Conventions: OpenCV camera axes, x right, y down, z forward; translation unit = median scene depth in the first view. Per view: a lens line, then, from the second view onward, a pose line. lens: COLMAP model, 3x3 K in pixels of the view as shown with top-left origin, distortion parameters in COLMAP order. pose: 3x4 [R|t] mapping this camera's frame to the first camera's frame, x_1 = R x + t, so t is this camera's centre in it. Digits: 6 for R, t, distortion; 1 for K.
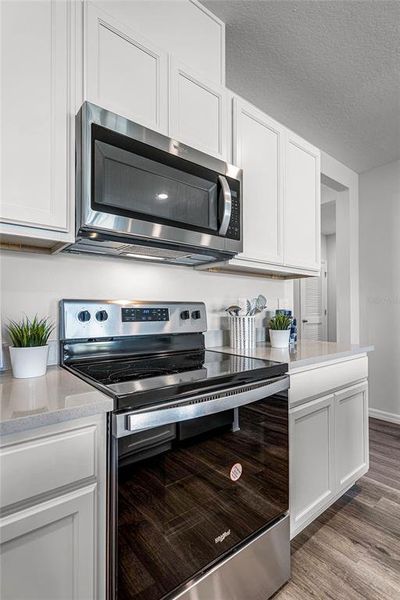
lens RADIAL K [[305.8, 0, 200.0], [0, 305.8, 300.0], [0, 0, 1]] dist [0.002988, 0.000113]
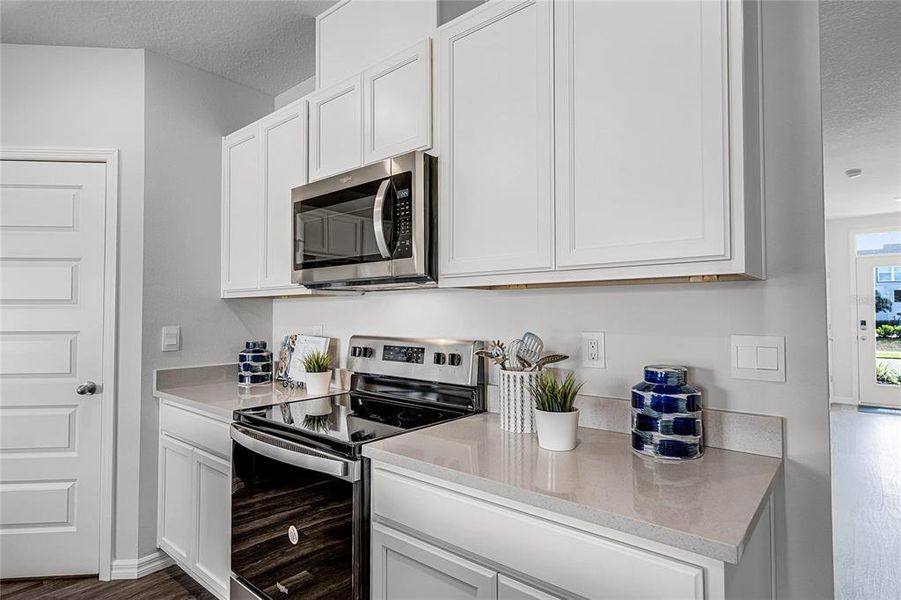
lens RADIAL K [[459.3, 0, 453.8], [0, 459.3, 301.8], [0, 0, 1]] dist [0.002988, 0.000113]
pose [[0.181150, -0.029434, -0.983015, 1.160950], [0.031442, 0.999214, -0.024125, -0.065778], [0.982953, -0.026538, 0.181933, 0.907660]]
